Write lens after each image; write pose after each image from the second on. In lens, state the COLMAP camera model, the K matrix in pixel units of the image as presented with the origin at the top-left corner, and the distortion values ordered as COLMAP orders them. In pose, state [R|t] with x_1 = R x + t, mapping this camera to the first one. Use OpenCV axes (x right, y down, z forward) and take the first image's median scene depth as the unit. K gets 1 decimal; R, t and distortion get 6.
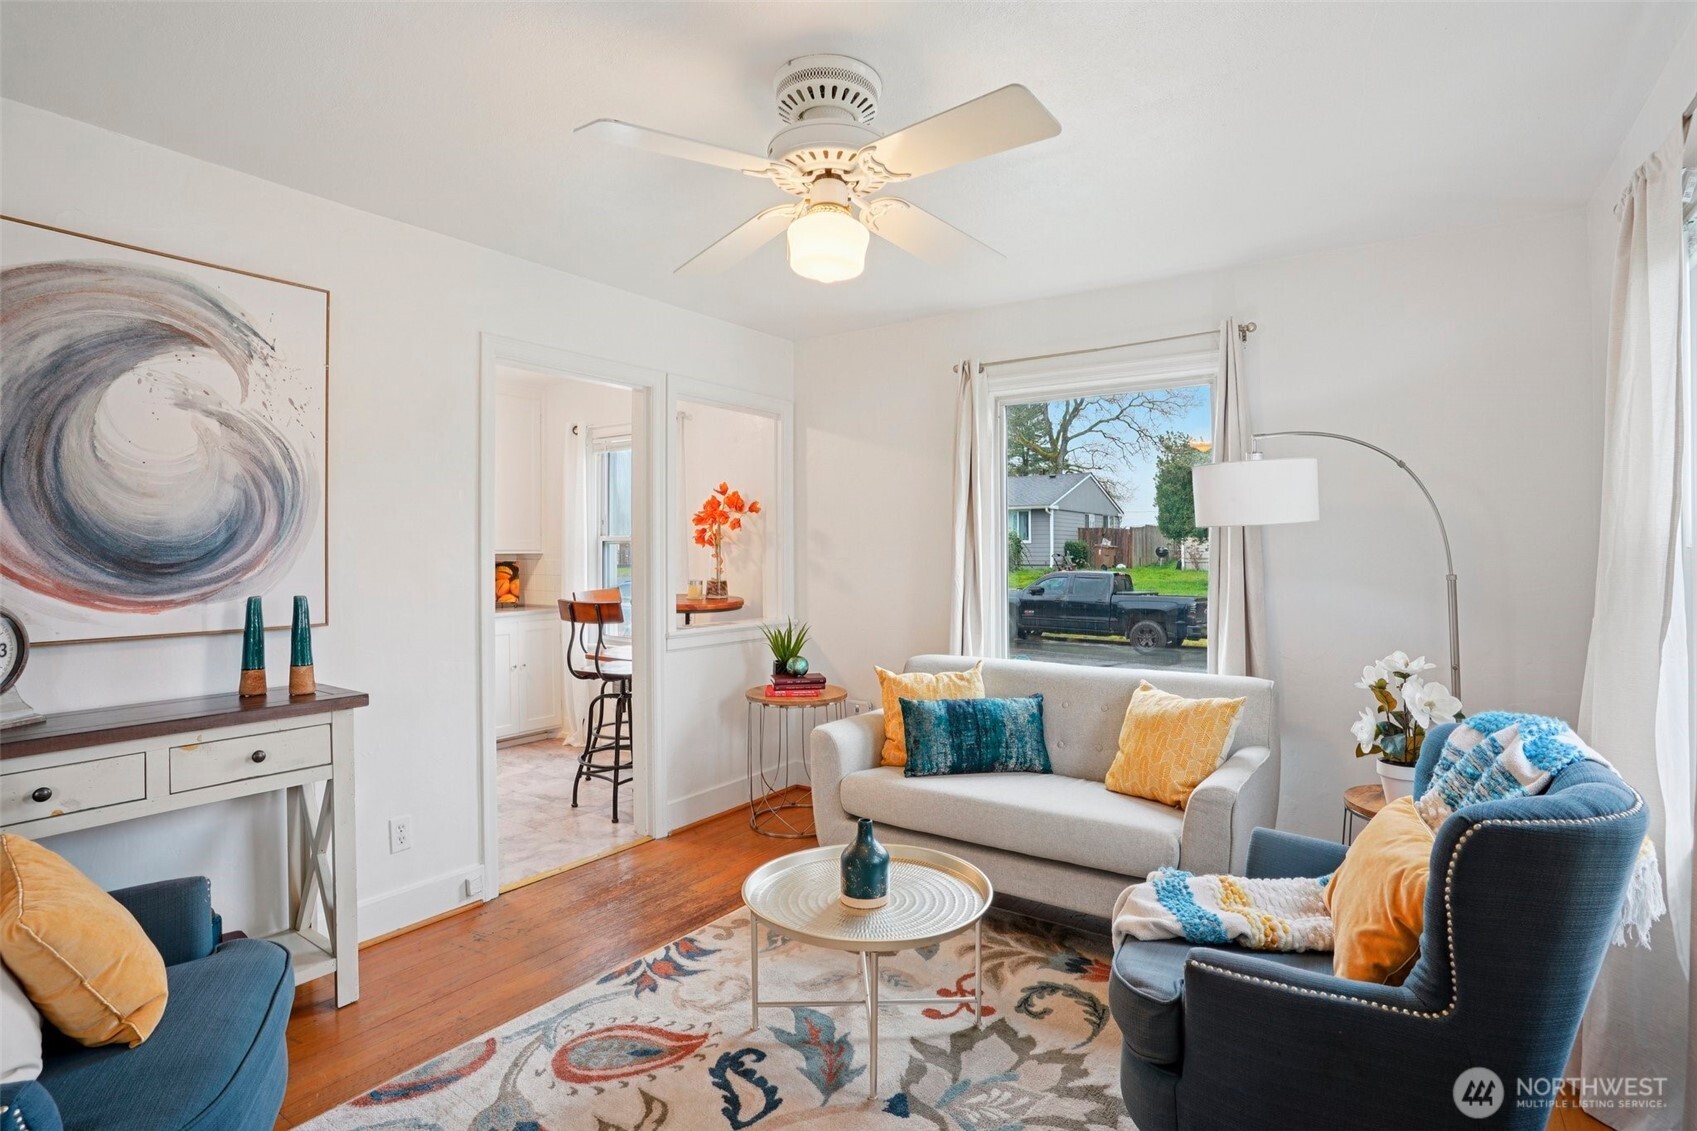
lens RADIAL K [[861.1, 0, 842.2], [0, 861.1, 557.3], [0, 0, 1]] dist [-0.051123, 0.010634]
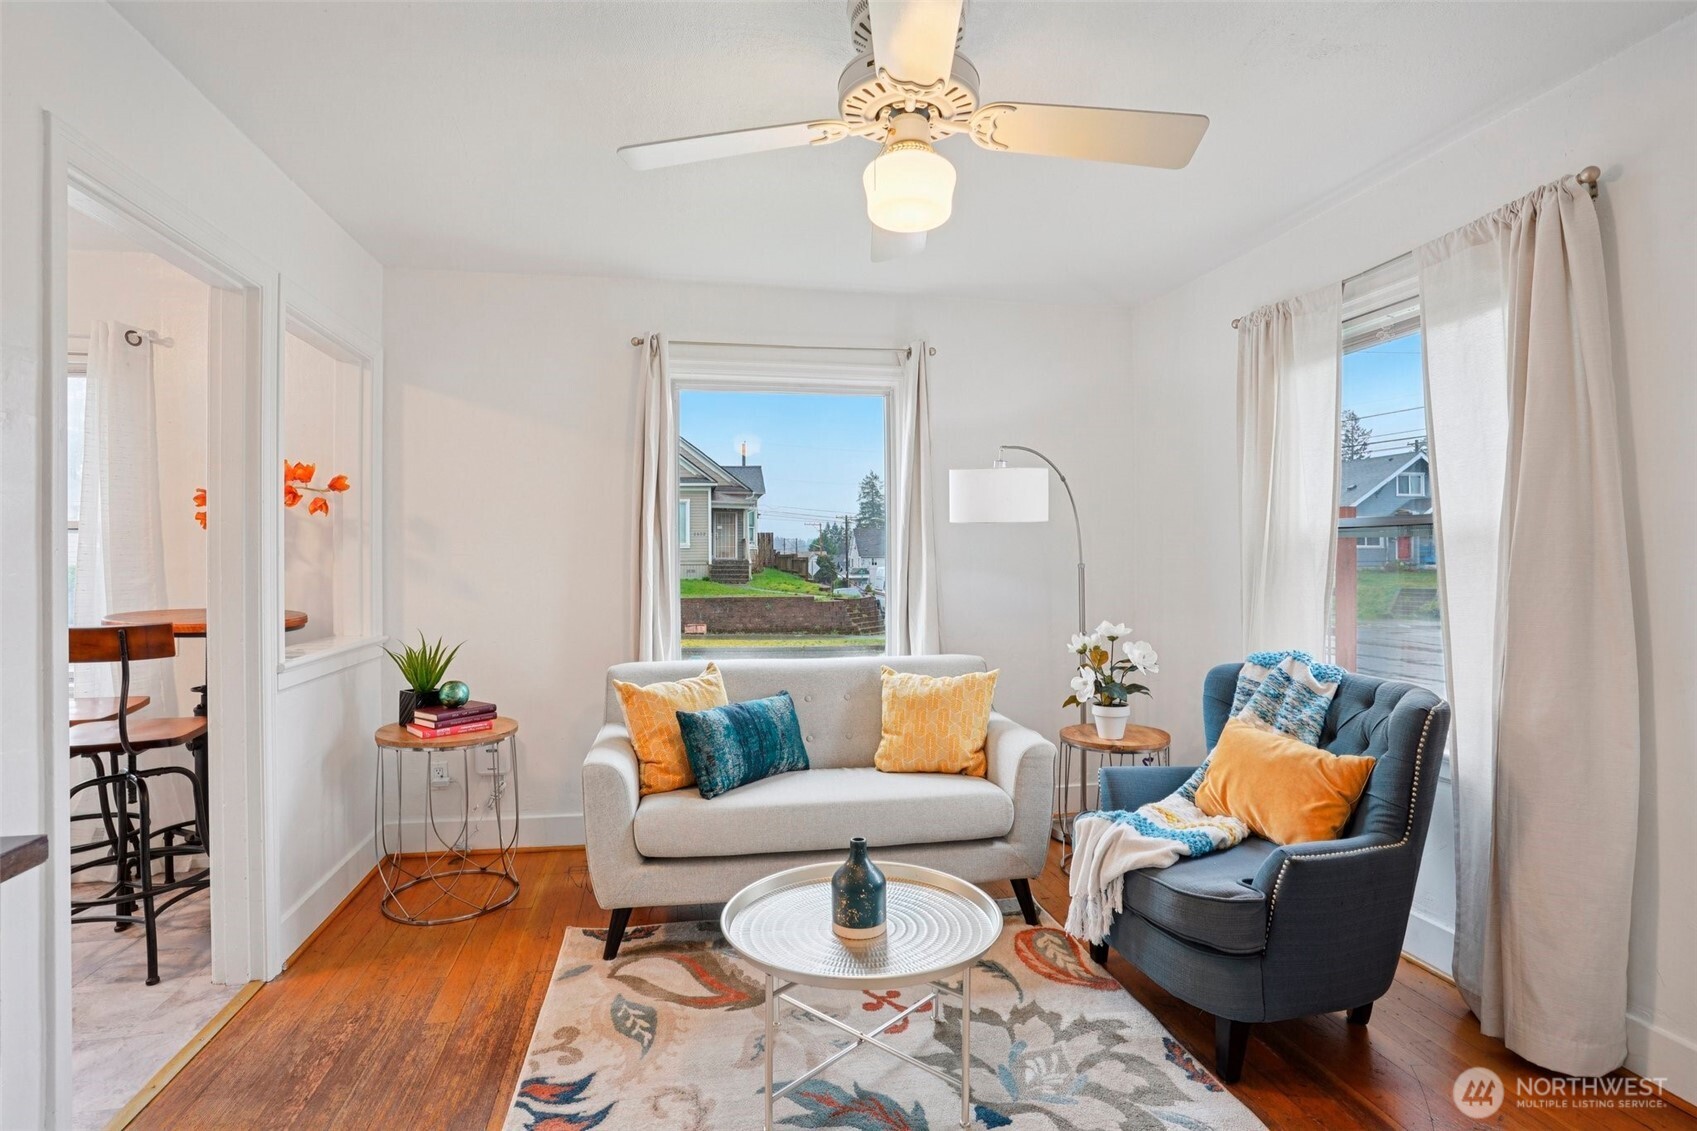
lens RADIAL K [[861.1, 0, 852.2], [0, 861.1, 561.9], [0, 0, 1]] dist [-0.051123, 0.010634]
pose [[0.680626, -0.002865, 0.732625, -0.490767], [0.004359, 0.999990, -0.000140, 0.013787], [-0.732618, 0.003289, 0.680632, 0.308278]]
